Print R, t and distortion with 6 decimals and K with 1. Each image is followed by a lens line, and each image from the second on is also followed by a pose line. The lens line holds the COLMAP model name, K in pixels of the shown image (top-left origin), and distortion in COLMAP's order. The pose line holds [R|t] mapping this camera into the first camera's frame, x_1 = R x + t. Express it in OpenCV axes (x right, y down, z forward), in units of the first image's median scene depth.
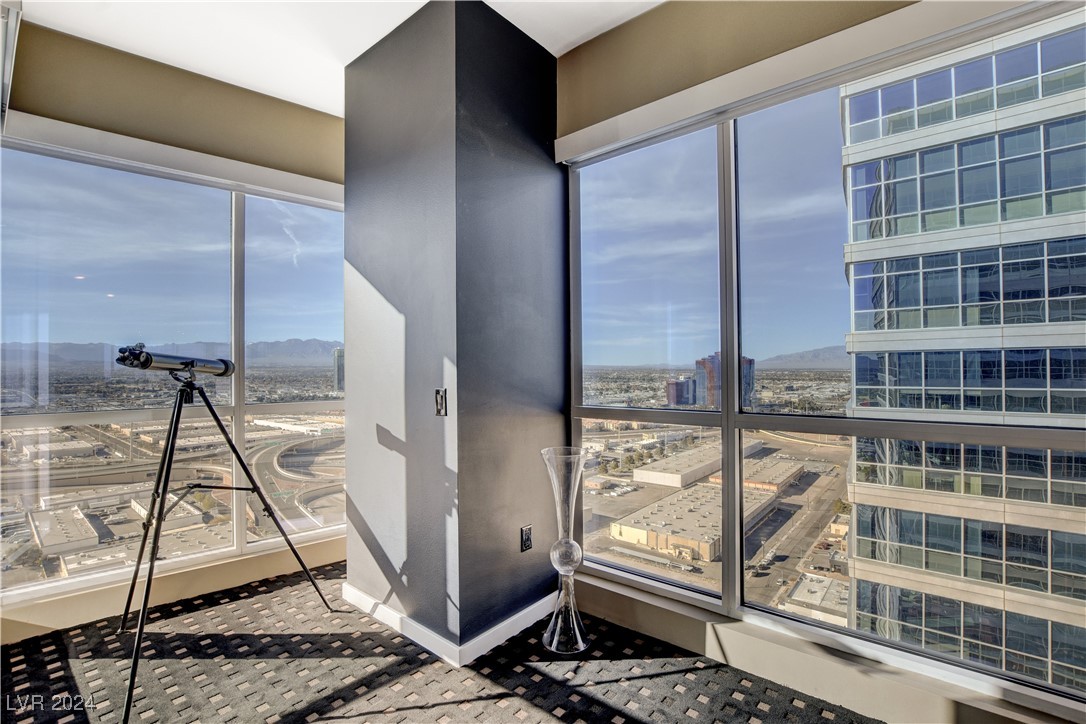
lens RADIAL K [[475.9, 0, 545.7], [0, 475.9, 364.1], [0, 0, 1]] dist [-0.014995, 0.000706]
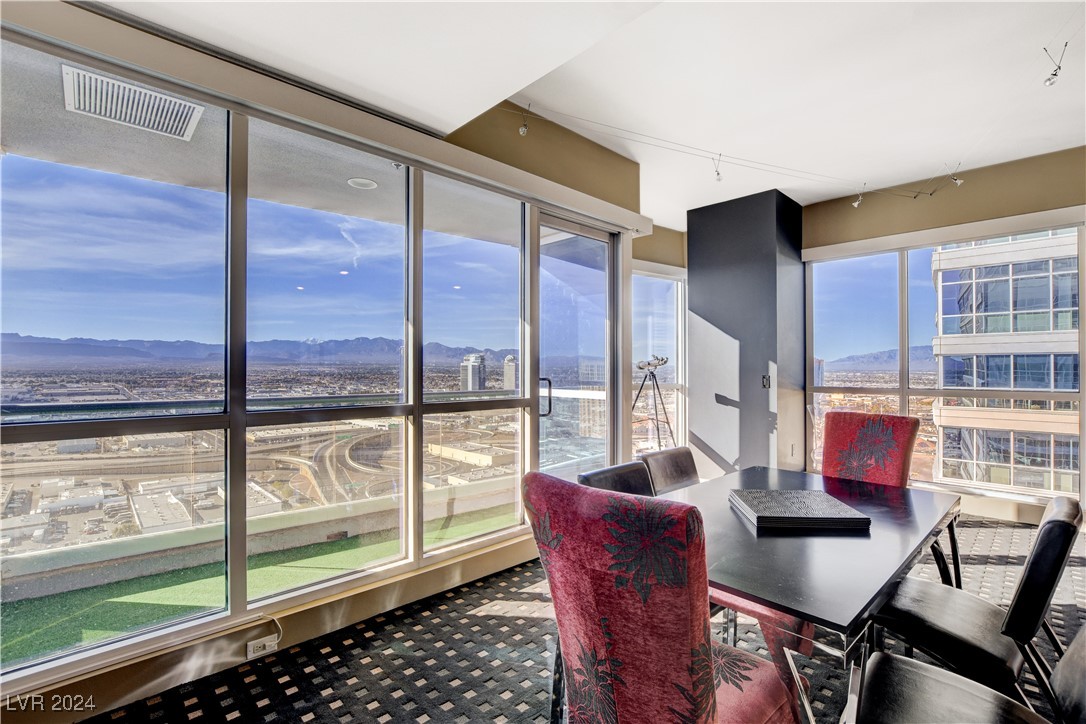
lens RADIAL K [[489.9, 0, 550.2], [0, 489.9, 363.3], [0, 0, 1]] dist [-0.003968, 0.000085]
pose [[0.996271, 0.007891, -0.085915, -0.136460], [-0.007875, 0.999969, 0.000532, 0.000077], [0.085917, 0.000146, 0.996302, -0.179026]]
